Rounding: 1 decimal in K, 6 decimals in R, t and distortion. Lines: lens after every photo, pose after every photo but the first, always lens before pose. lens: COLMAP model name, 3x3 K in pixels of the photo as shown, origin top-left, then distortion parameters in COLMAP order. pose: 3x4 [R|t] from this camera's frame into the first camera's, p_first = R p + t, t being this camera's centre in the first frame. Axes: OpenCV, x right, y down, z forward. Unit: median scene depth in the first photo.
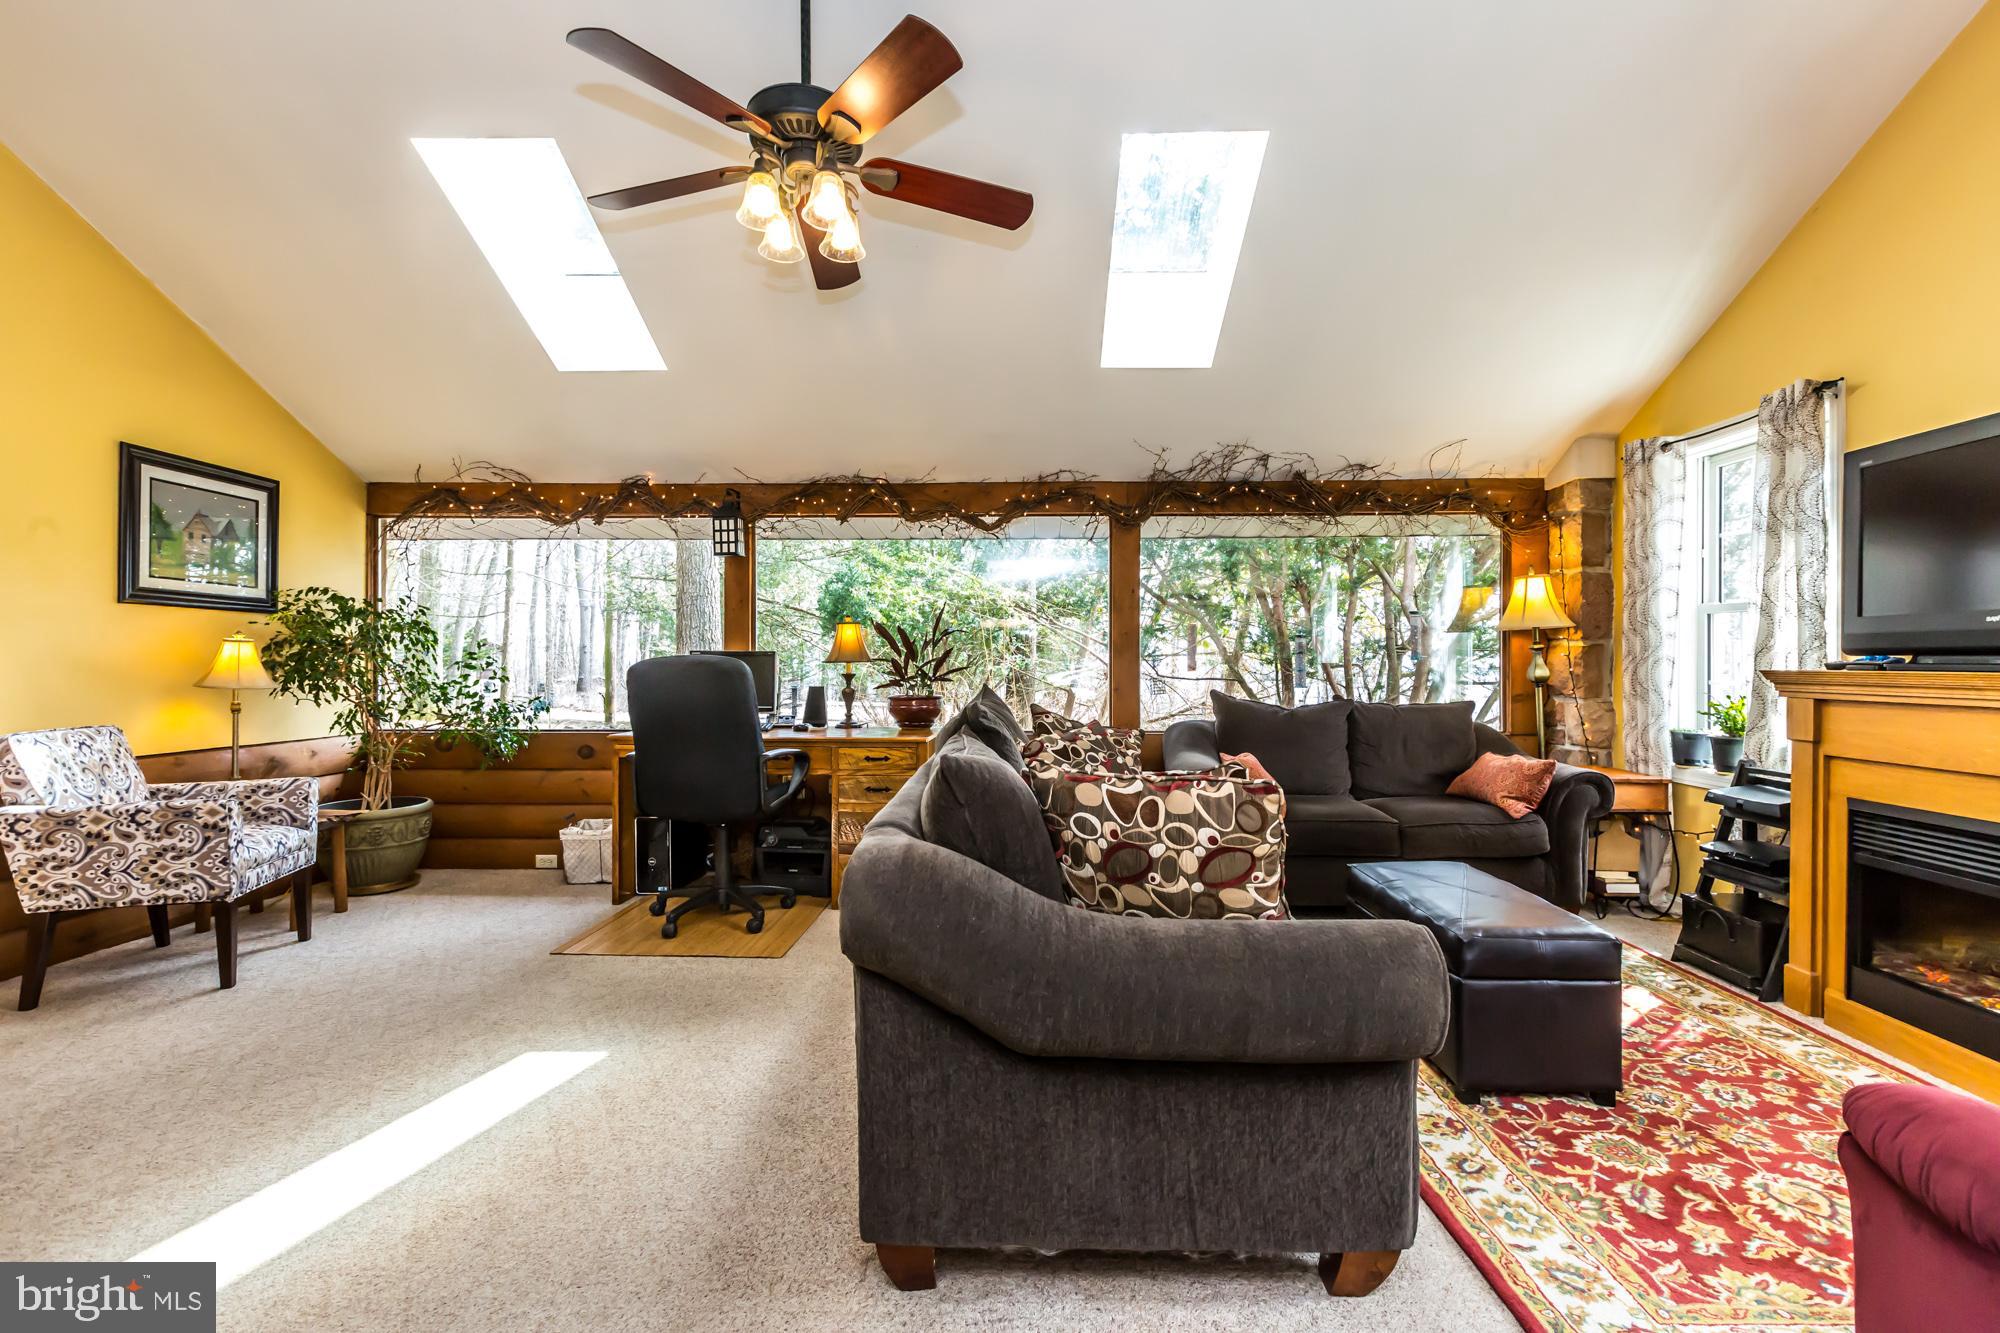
lens RADIAL K [[896.5, 0, 1008.1], [0, 896.5, 663.9], [0, 0, 1]] dist [0.001045, 0.000511]
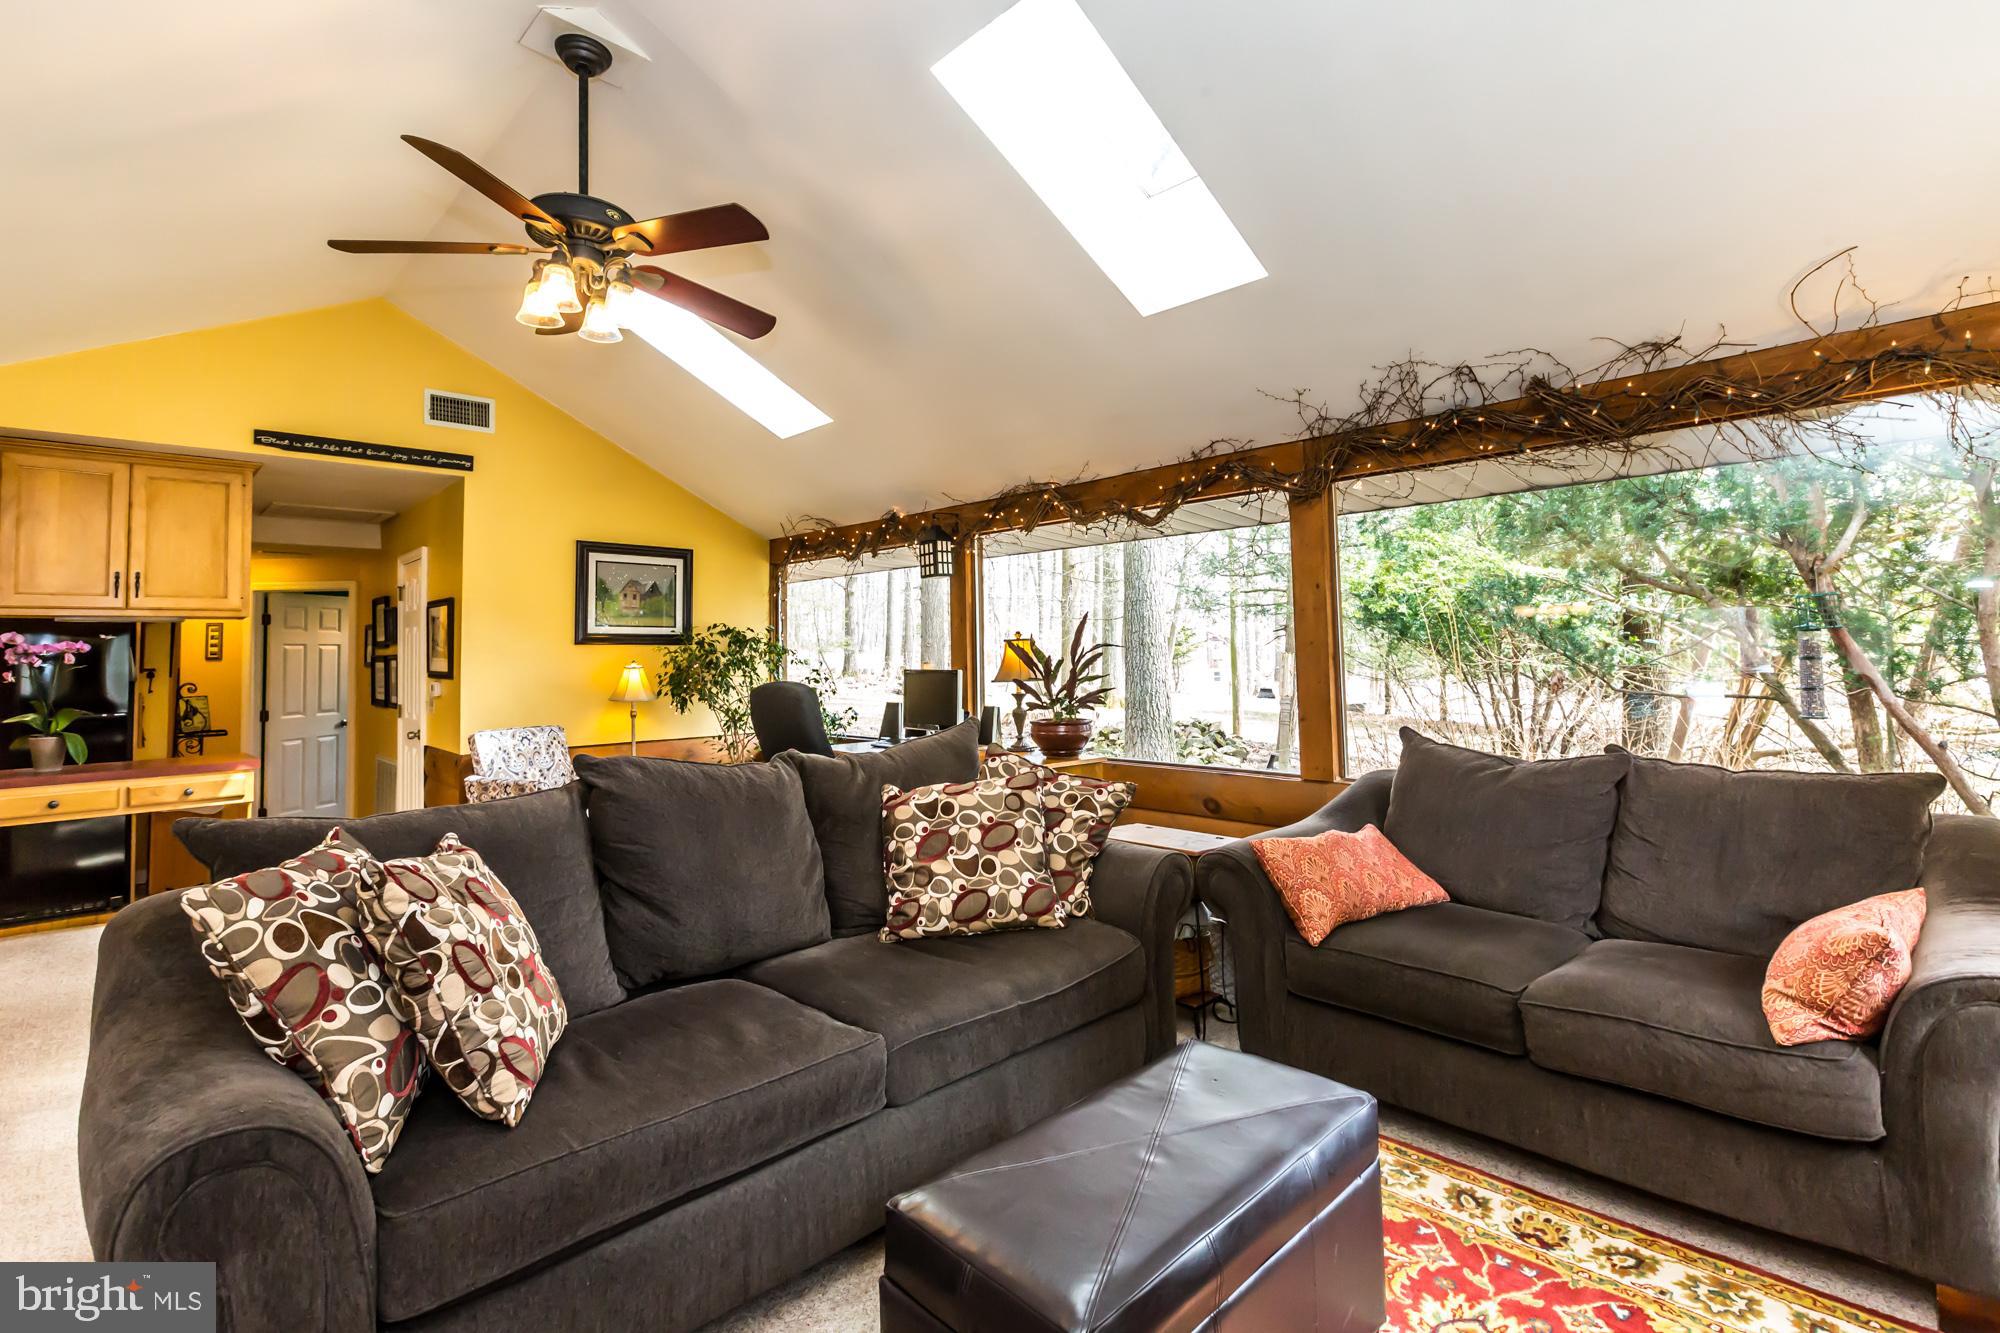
lens RADIAL K [[931.4, 0, 1005.1], [0, 931.4, 612.3], [0, 0, 1]] dist [0.001035, 0.000242]
pose [[0.717669, -0.044859, -0.694938, 0.557390], [0.014907, 0.998684, -0.049072, -0.029884], [0.696225, 0.024858, 0.717393, 0.317302]]
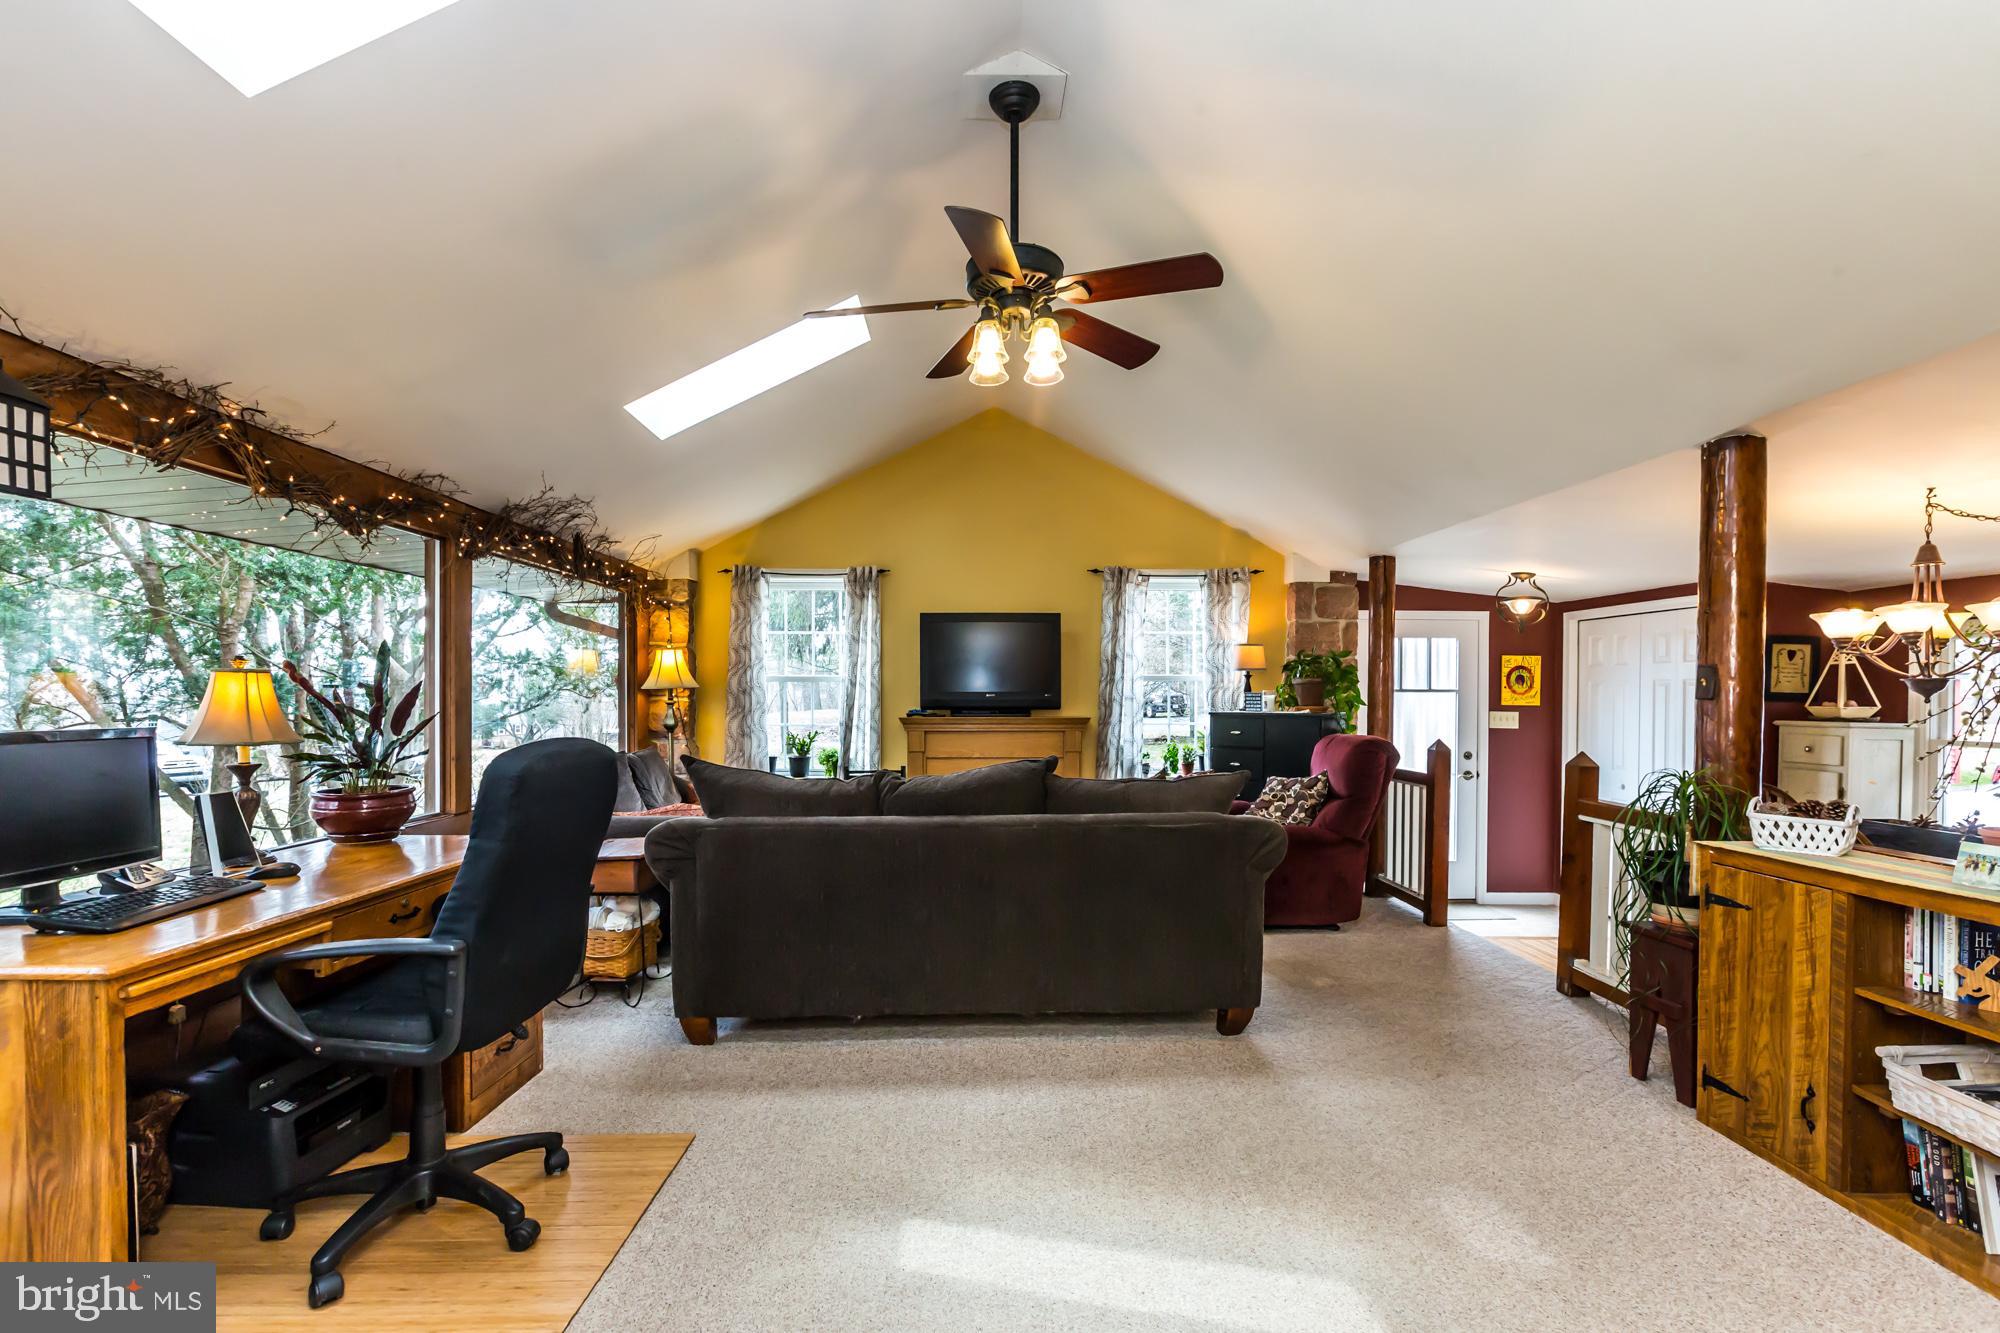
lens RADIAL K [[913.3, 0, 1001.2], [0, 913.3, 698.6], [0, 0, 1]] dist [-0.000893, 0.000025]
pose [[-0.056735, -0.006638, 0.998367, -0.830502], [0.003652, 0.999970, 0.006857, -0.034141], [-0.998383, 0.004035, -0.056709, 0.643272]]
